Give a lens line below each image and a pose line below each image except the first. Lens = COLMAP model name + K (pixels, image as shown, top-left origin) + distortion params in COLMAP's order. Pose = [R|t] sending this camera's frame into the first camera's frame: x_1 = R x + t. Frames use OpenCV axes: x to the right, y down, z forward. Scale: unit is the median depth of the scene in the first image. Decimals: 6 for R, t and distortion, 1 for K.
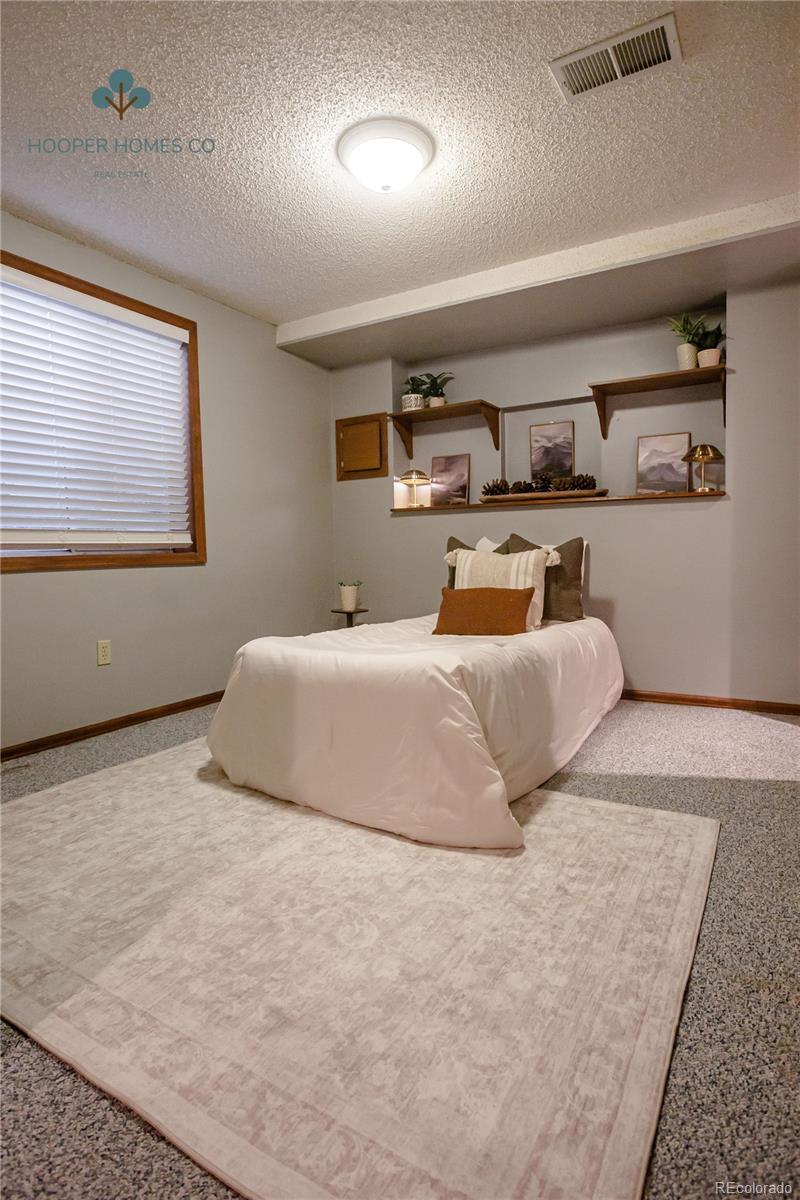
lens RADIAL K [[618.2, 0, 403.2], [0, 618.2, 608.1], [0, 0, 1]] dist [-0.037757, -0.000769]
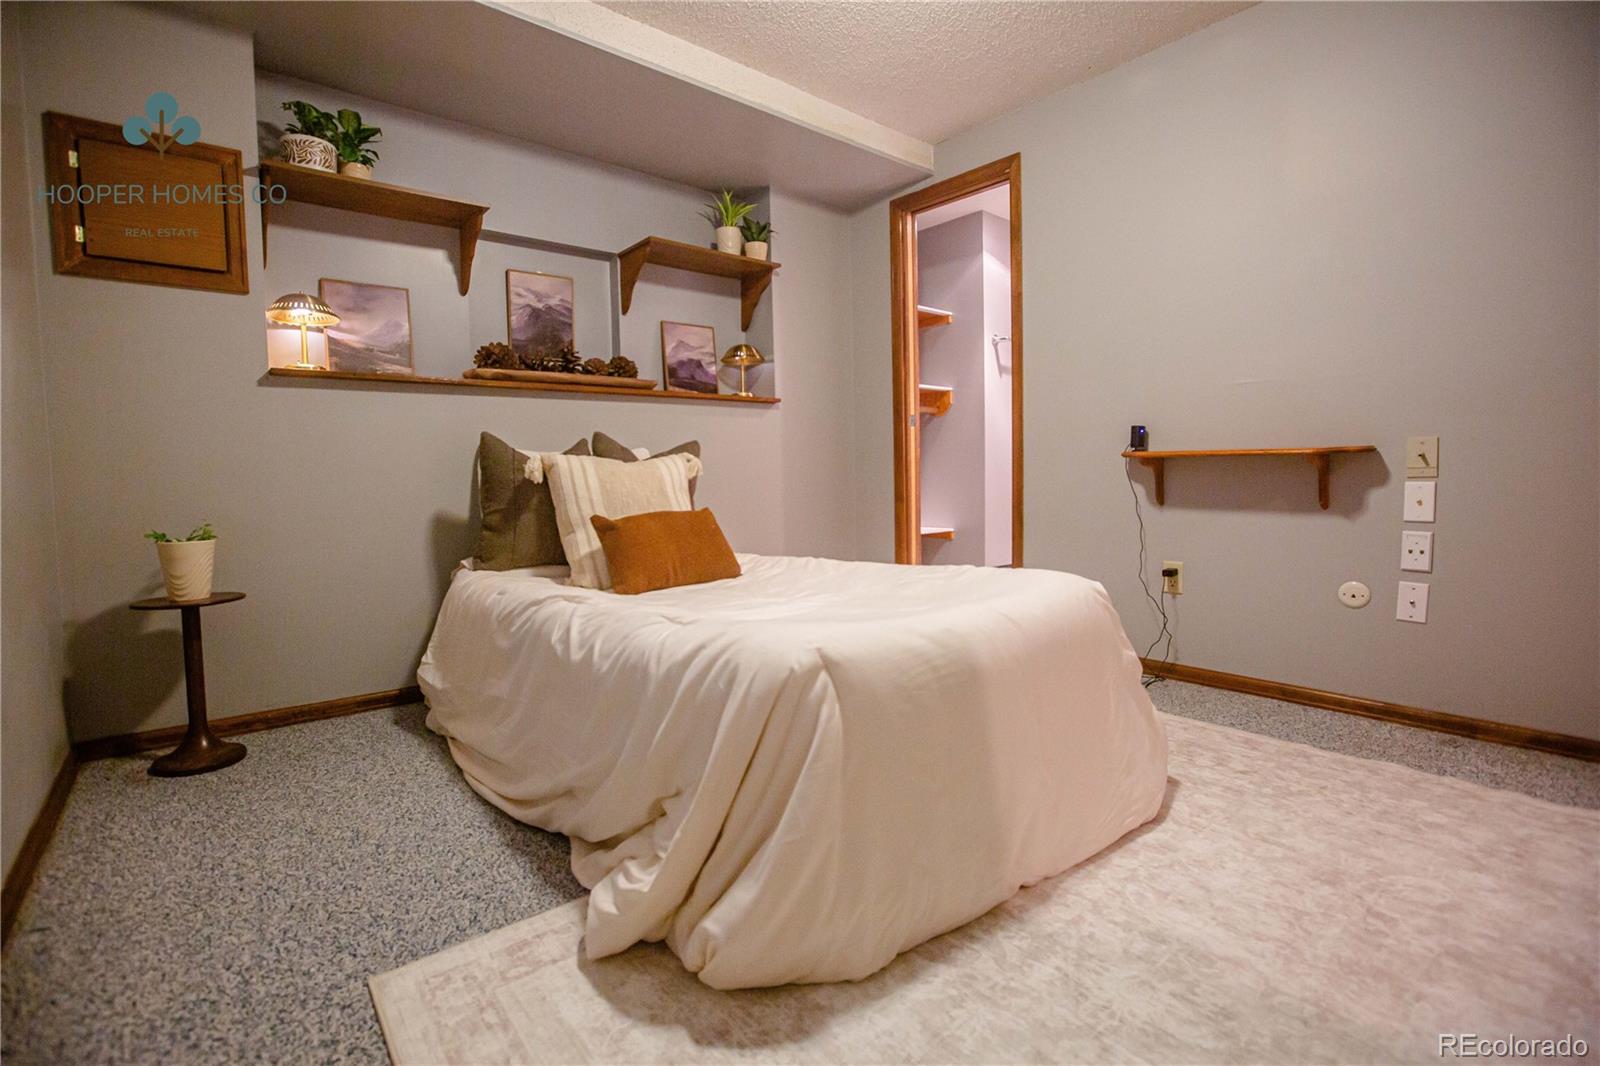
lens RADIAL K [[736.8, 0, 801.0], [0, 736.8, 520.3], [0, 0, 1]] dist [-0.026191, 0.001333]
pose [[0.330706, -0.046125, 0.942606, -0.489927], [0.106920, 0.994205, 0.011138, -0.015507], [-0.937658, 0.097100, 0.333721, 0.571367]]
